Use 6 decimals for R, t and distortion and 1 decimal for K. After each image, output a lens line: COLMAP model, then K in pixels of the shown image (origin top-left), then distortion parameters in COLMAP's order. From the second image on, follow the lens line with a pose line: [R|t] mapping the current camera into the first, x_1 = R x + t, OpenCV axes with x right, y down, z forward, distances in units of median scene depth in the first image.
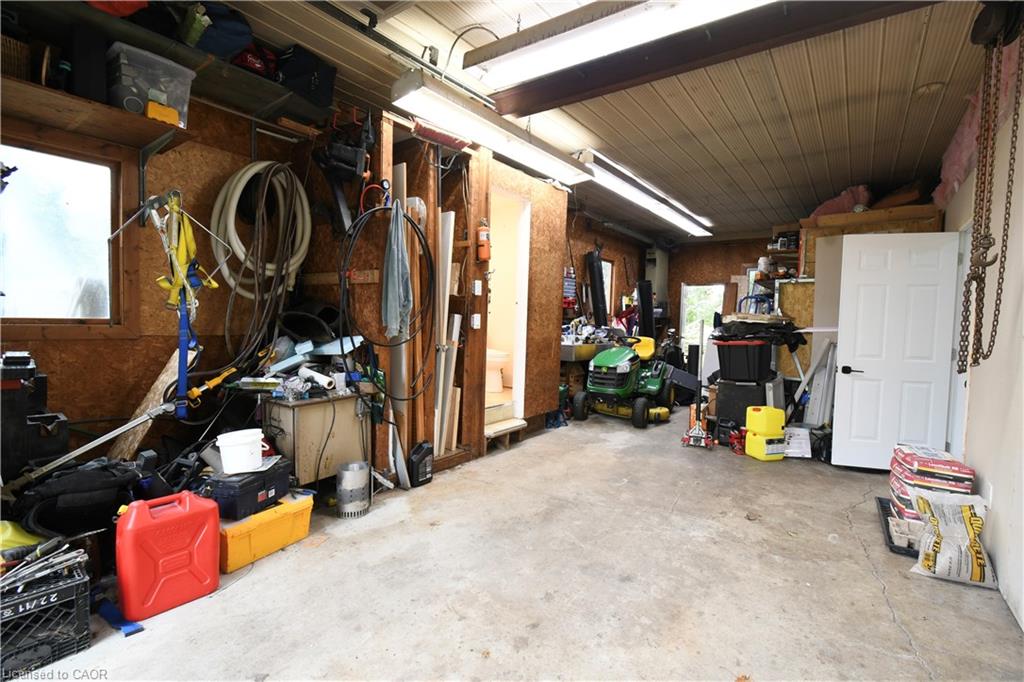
lens RADIAL K [[460.8, 0, 510.3], [0, 460.8, 337.7], [0, 0, 1]] dist [0.007060, 0.000958]
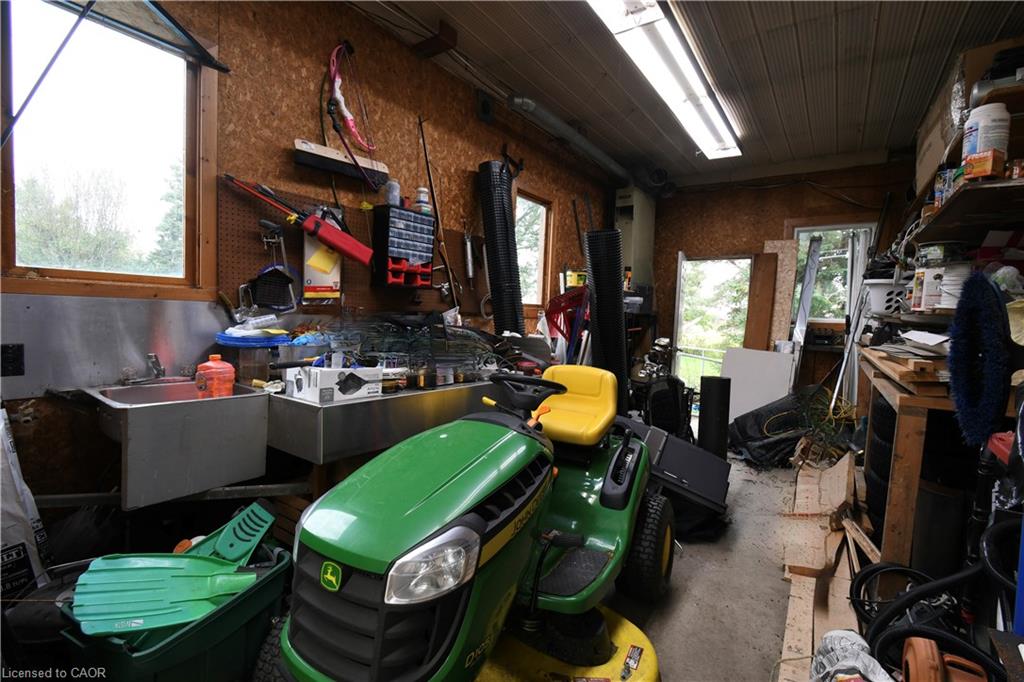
lens RADIAL K [[460.8, 0, 515.3], [0, 460.8, 342.4], [0, 0, 1]] dist [0.007060, 0.000958]
pose [[0.999092, 0.007089, 0.042018, 0.171862], [-0.007708, 0.999864, 0.014589, -0.019155], [-0.041909, -0.014900, 0.999010, 0.509116]]
